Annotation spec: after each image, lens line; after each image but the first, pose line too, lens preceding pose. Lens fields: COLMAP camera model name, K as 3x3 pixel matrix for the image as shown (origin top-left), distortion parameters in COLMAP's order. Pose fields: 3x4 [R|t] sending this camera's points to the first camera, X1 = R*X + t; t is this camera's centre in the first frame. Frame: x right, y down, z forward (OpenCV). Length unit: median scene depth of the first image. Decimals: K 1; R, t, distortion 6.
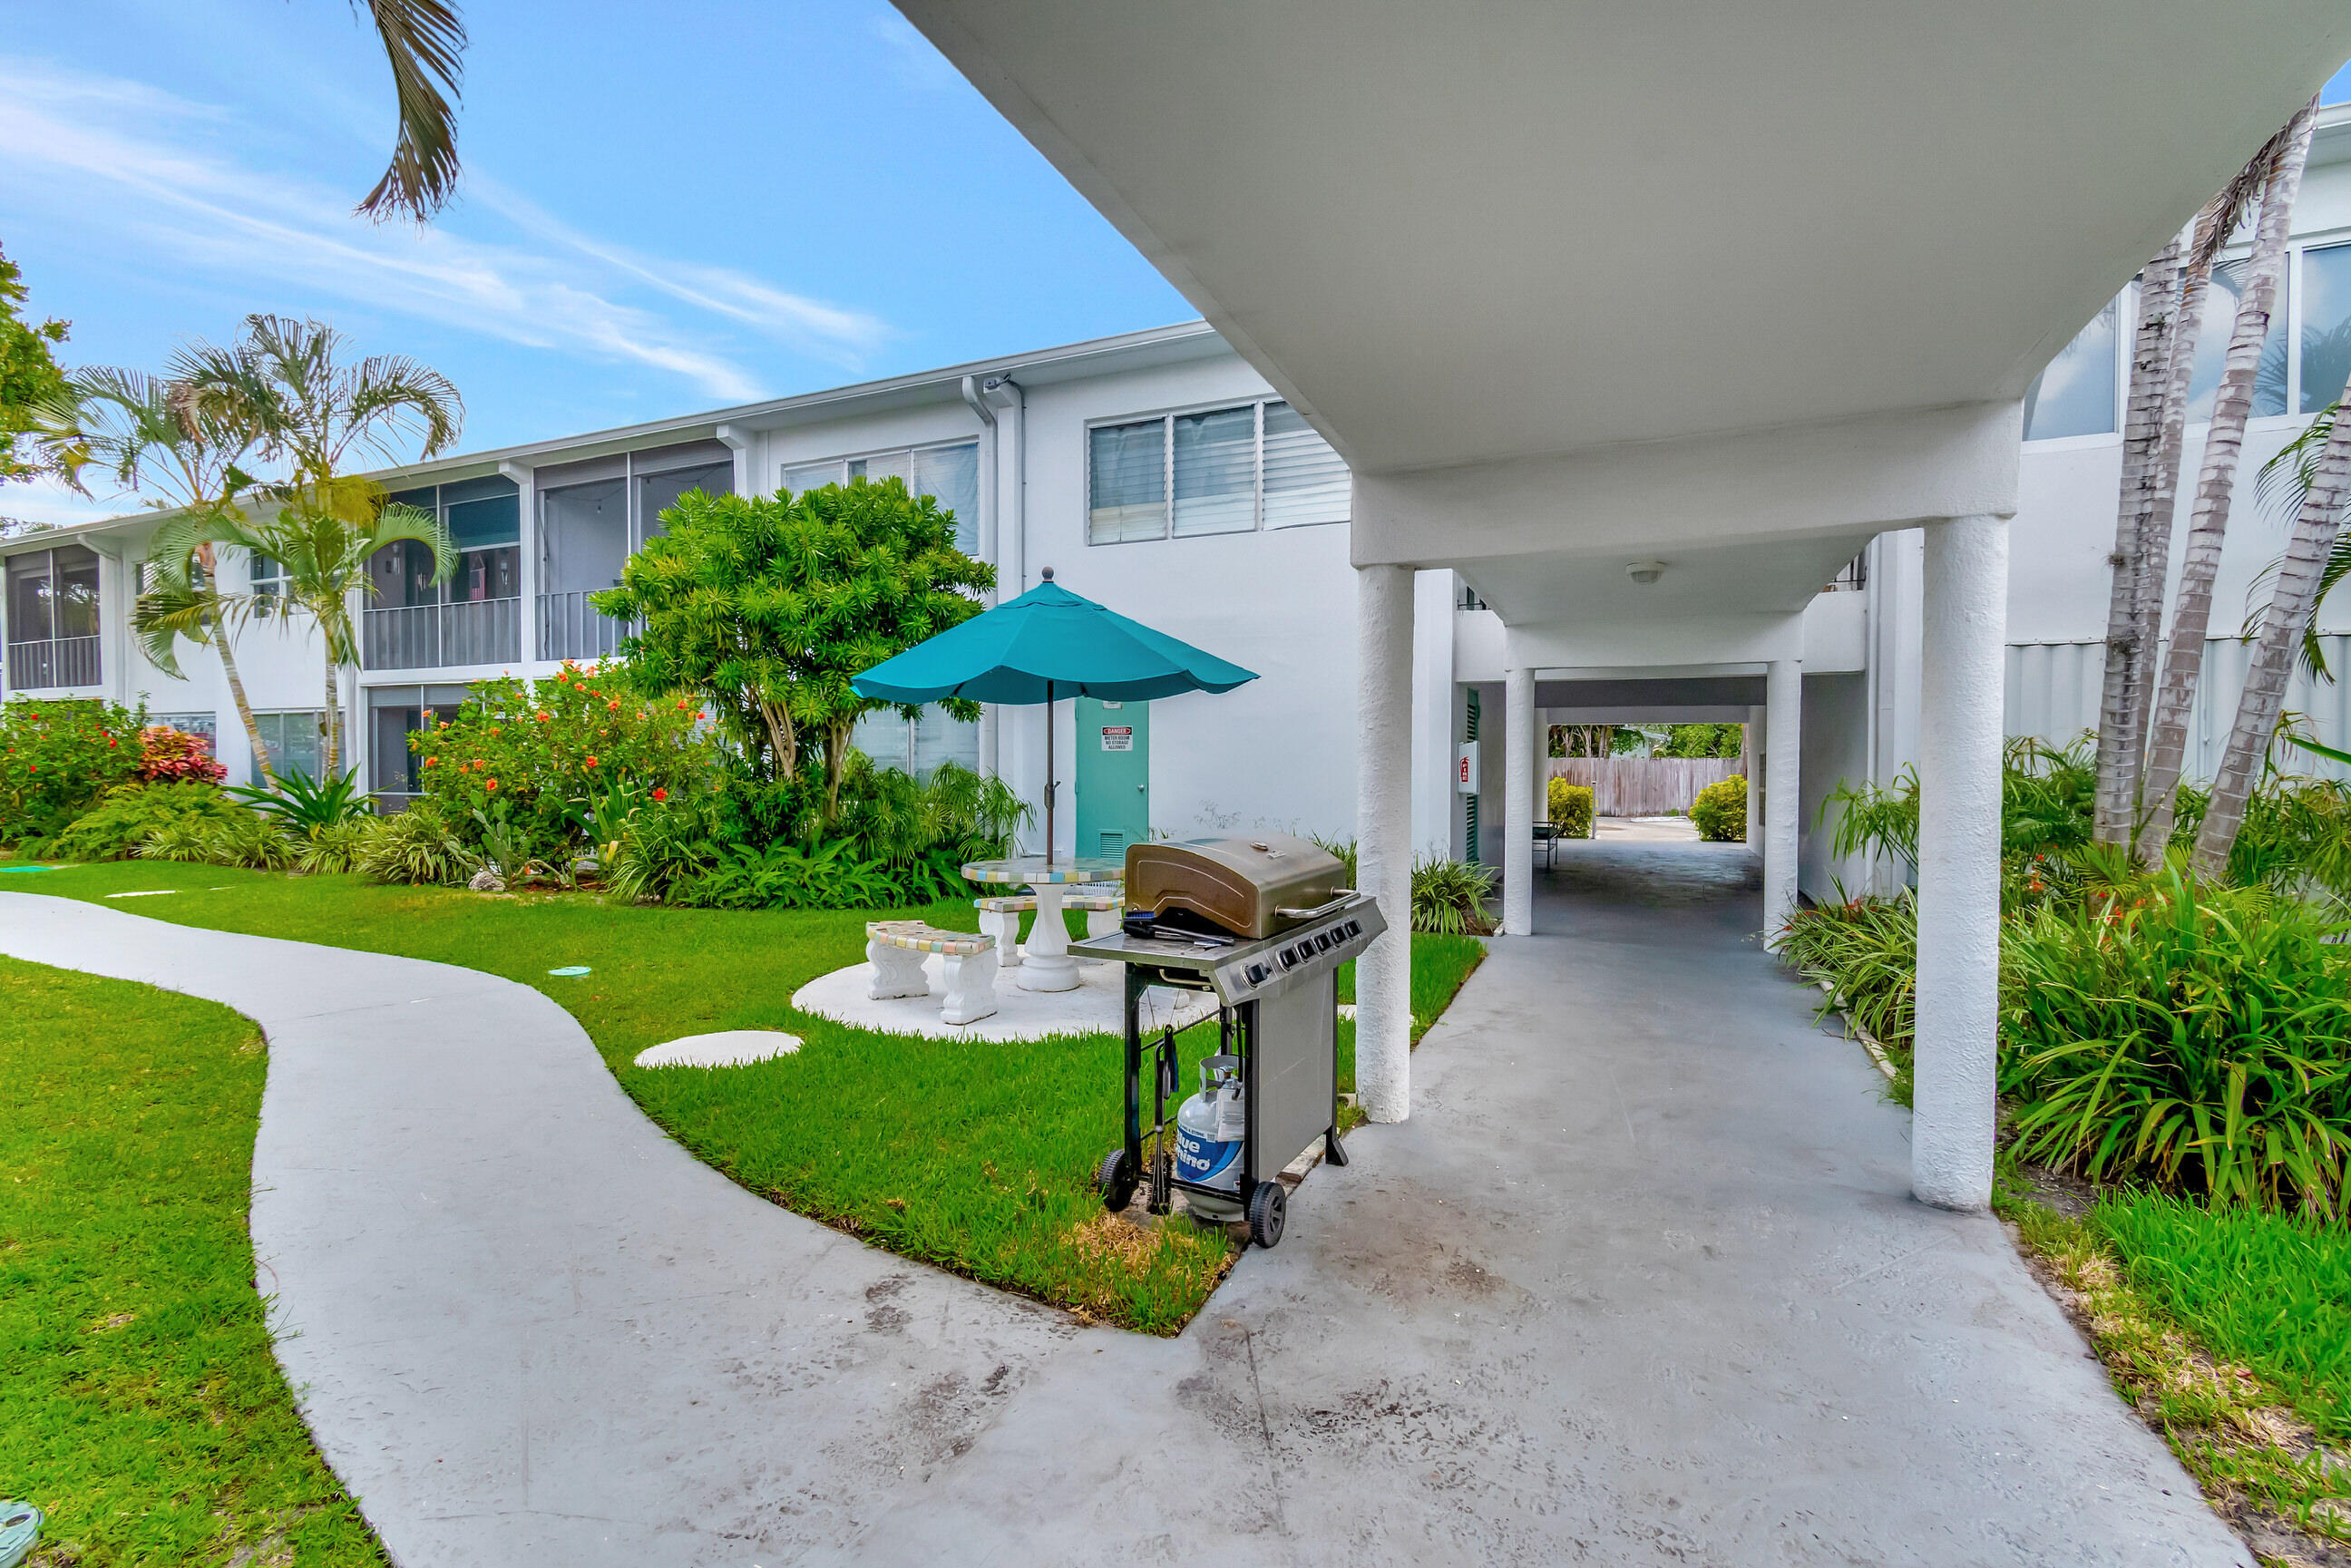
lens RADIAL K [[1047.7, 0, 1167.6], [0, 1047.7, 782.1], [0, 0, 1]] dist [0.000766, -0.000471]
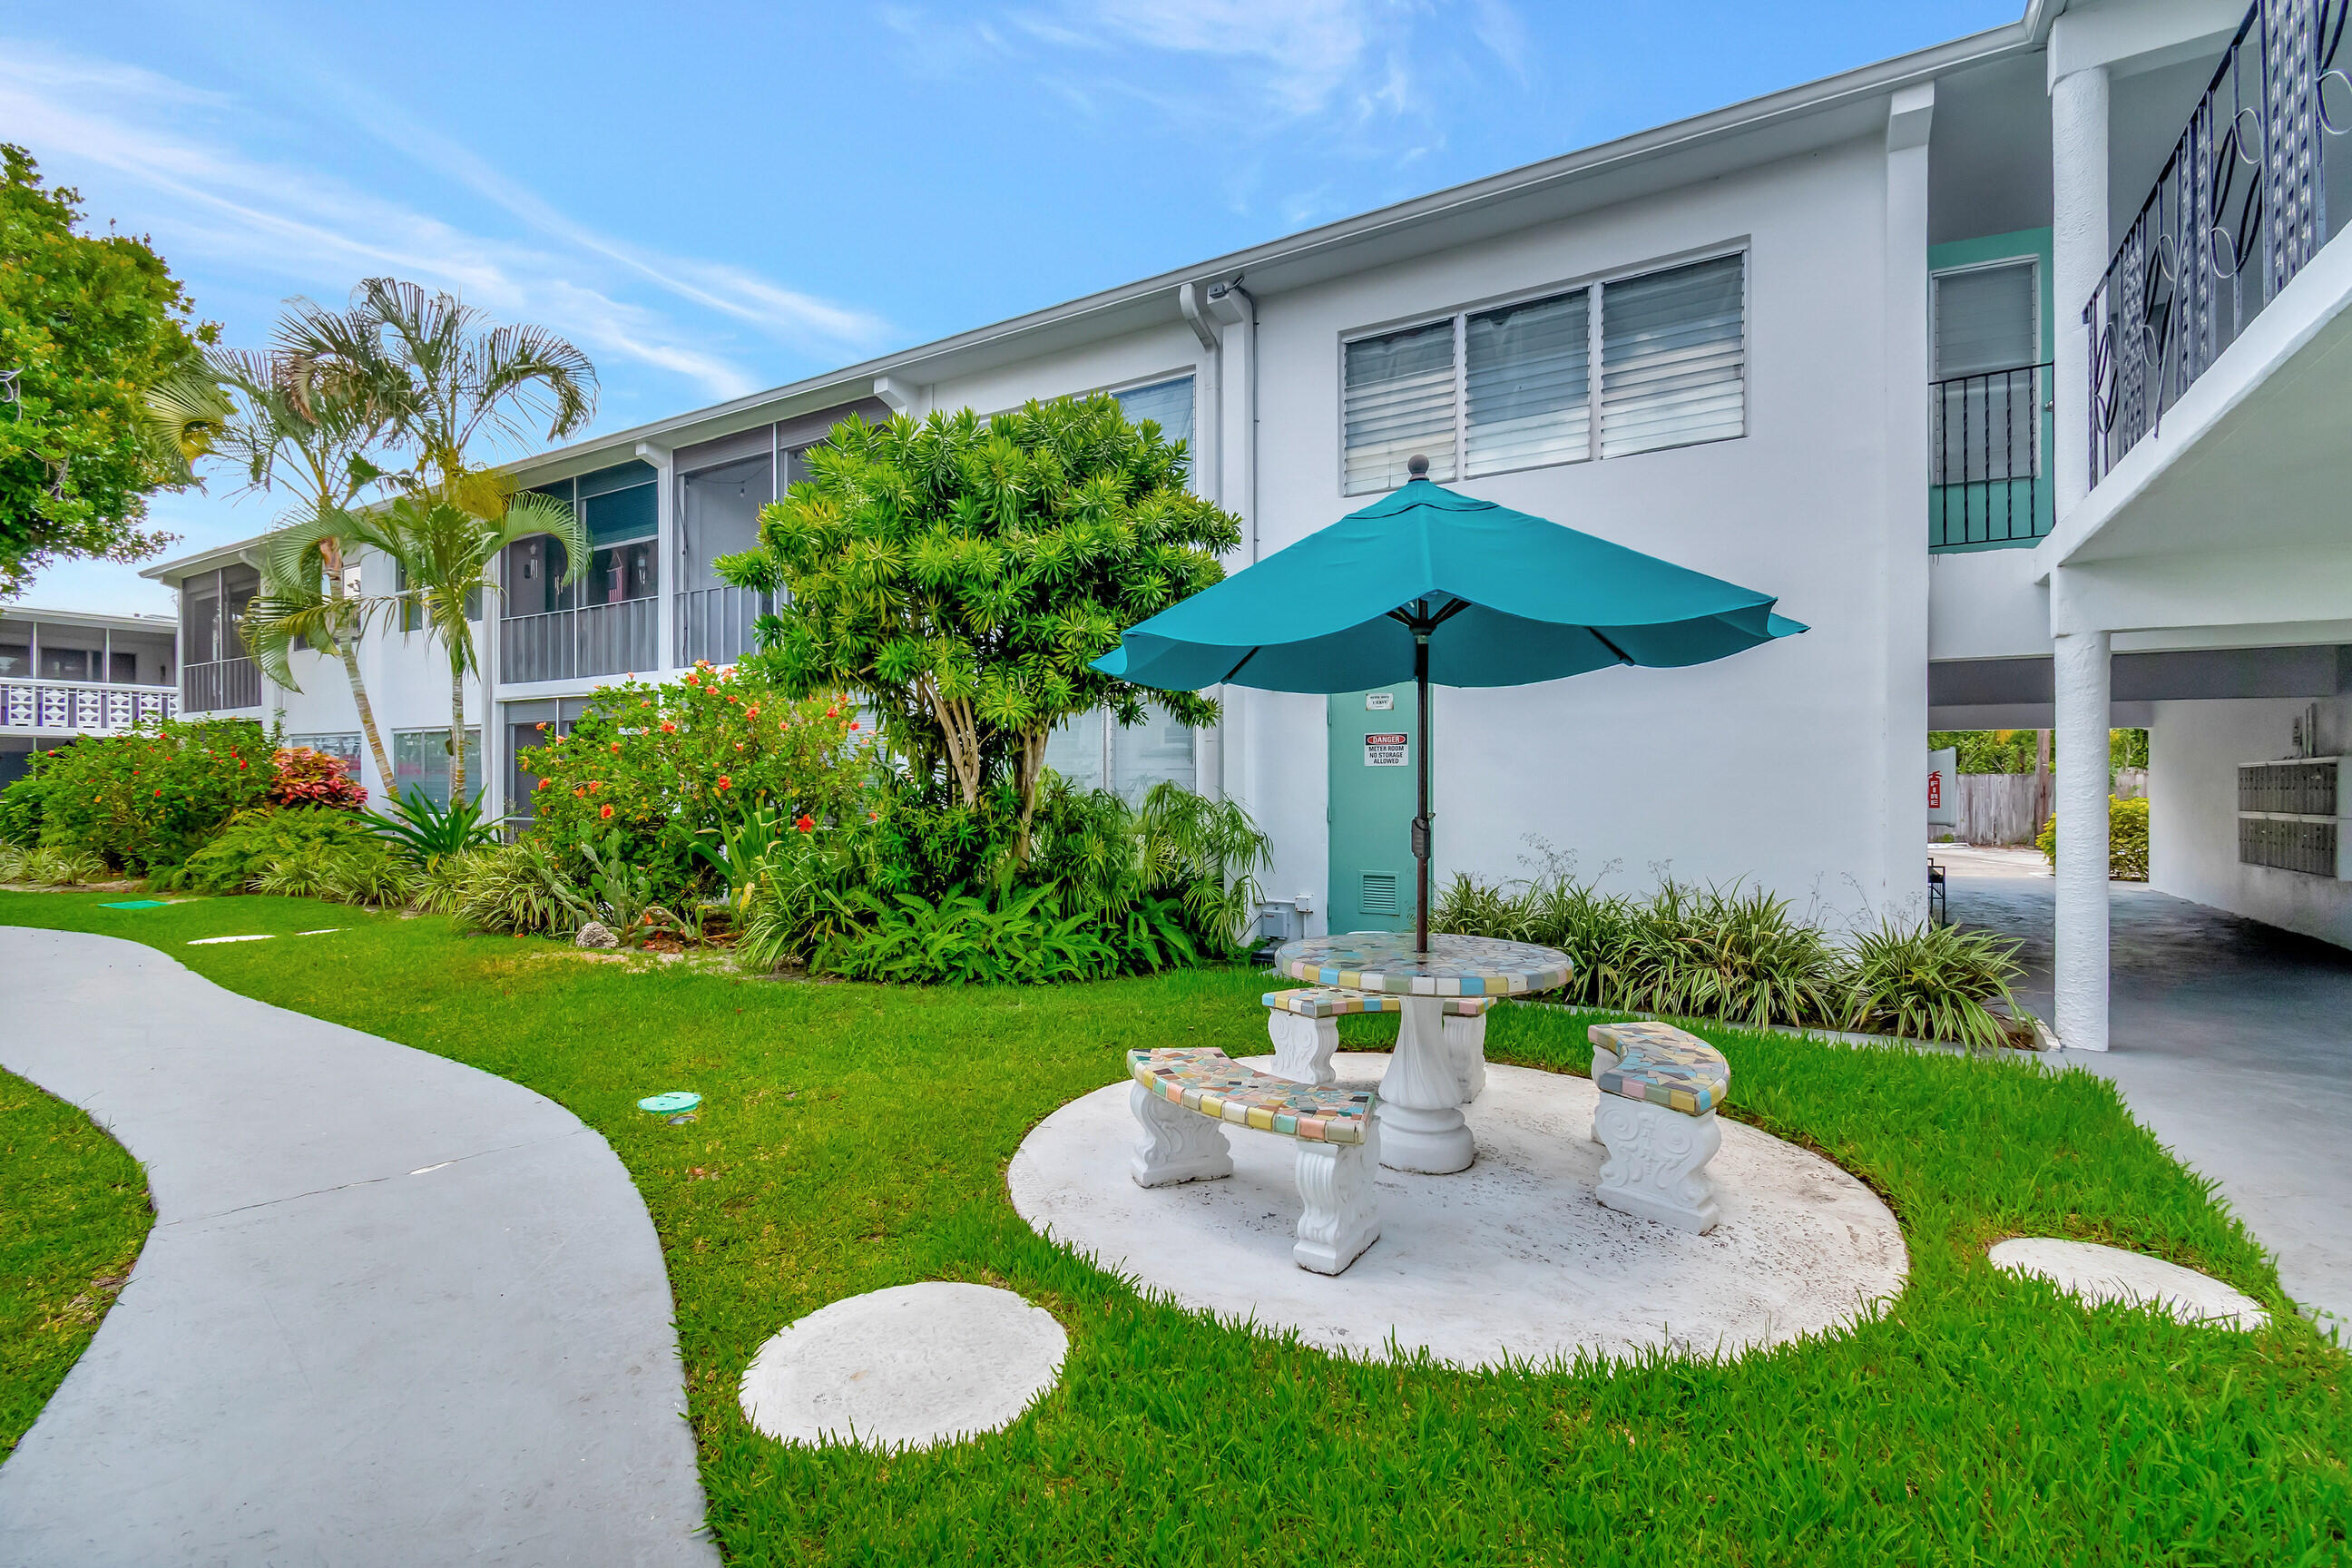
lens RADIAL K [[1051.8, 0, 1174.3], [0, 1051.8, 782.6], [0, 0, 1]] dist [0.000609, 0.000017]
pose [[0.992972, -0.003356, -0.118304, -0.112661], [0.001147, 0.999824, -0.018736, -0.004298], [0.118346, 0.018468, 0.992801, 0.241233]]
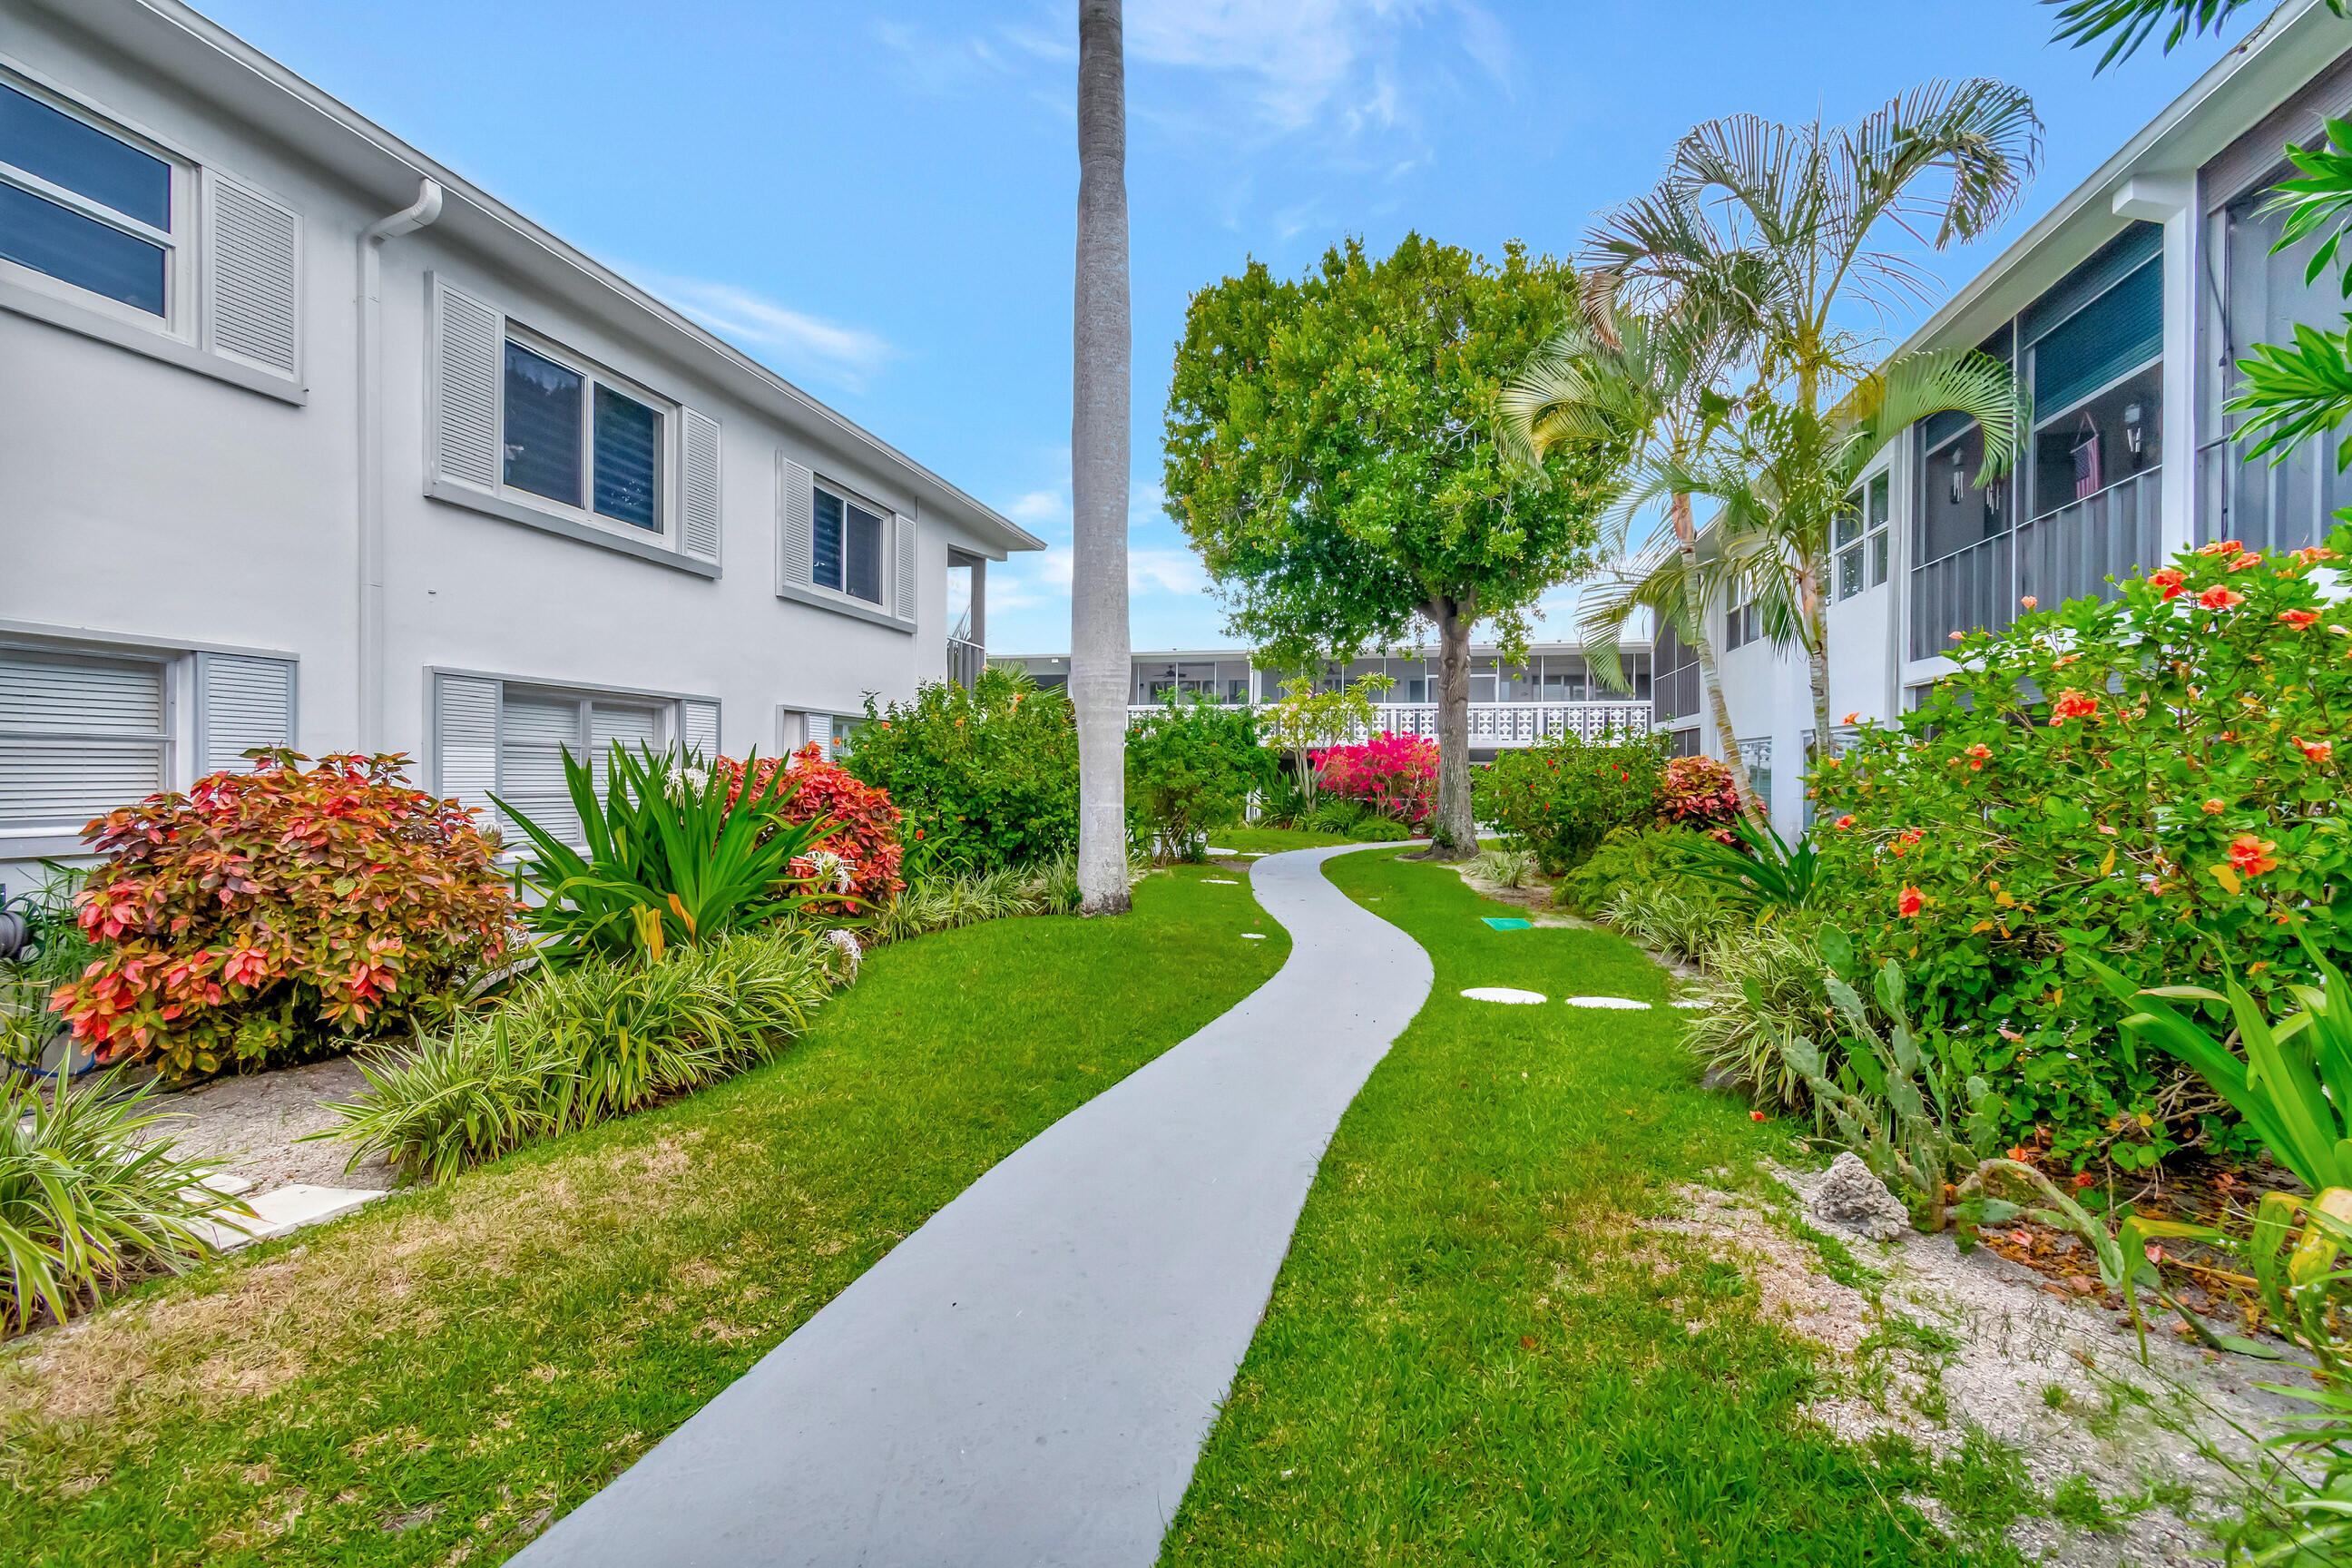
lens RADIAL K [[1051.8, 0, 1174.3], [0, 1051.8, 782.6], [0, 0, 1]] dist [0.000609, 0.000017]
pose [[0.188974, 0.003046, -0.981977, -0.323170], [-0.023250, 0.999729, -0.001373, -0.031252], [0.981707, 0.023090, 0.188993, 0.652432]]
